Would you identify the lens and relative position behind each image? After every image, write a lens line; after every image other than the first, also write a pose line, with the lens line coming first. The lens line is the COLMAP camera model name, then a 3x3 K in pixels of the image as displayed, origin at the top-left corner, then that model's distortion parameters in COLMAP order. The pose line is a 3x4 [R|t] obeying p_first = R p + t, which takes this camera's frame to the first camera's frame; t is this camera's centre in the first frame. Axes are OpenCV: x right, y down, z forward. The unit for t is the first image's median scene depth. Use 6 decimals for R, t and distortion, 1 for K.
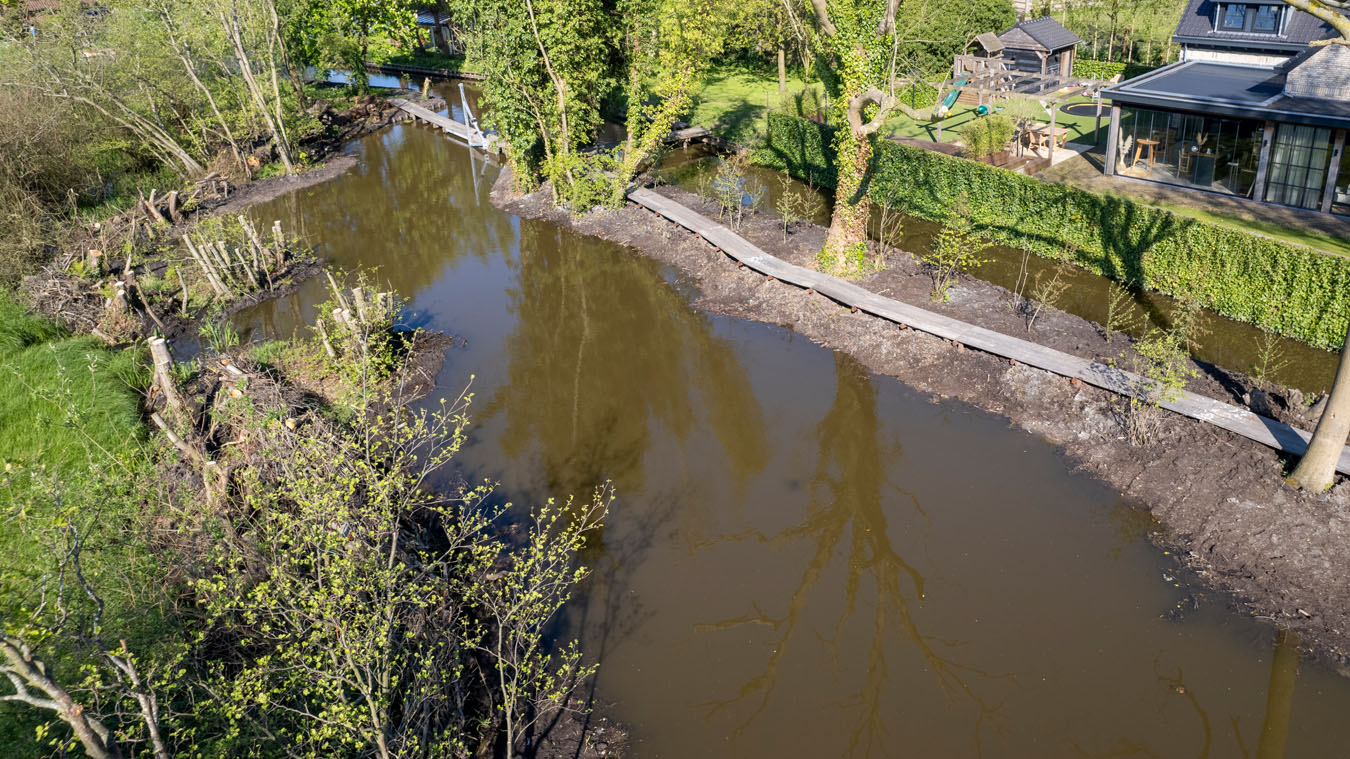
lens RADIAL K [[927.6, 0, 704.9], [0, 927.6, 291.1], [0, 0, 1]] dist [-0.044883, 0.004305]
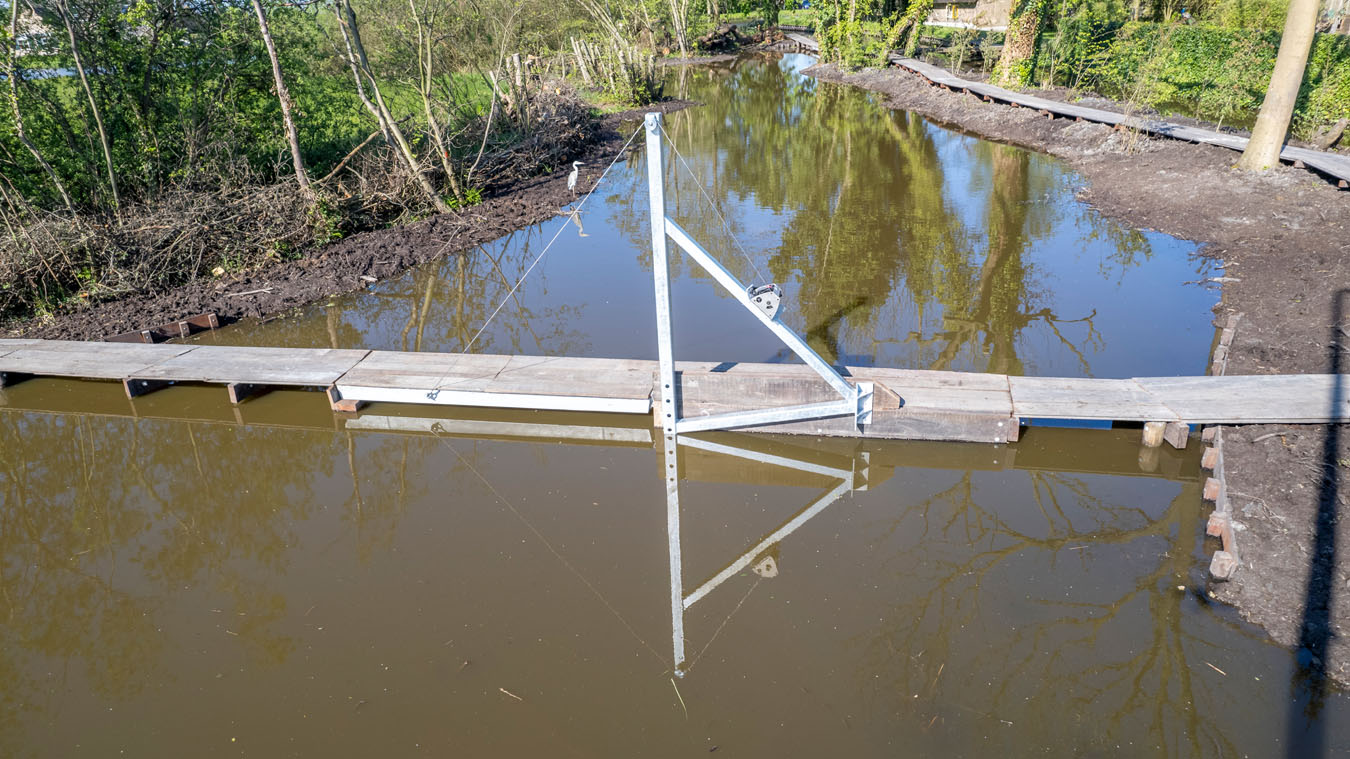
lens RADIAL K [[838.9, 0, 654.3], [0, 838.9, 373.7], [0, 0, 1]] dist [-0.076811, 0.065194]
pose [[0.828847, 0.241462, -0.504687, 0.326467], [-0.210013, 0.970385, 0.119367, 0.249089], [0.518563, 0.007054, 0.855010, -0.098151]]
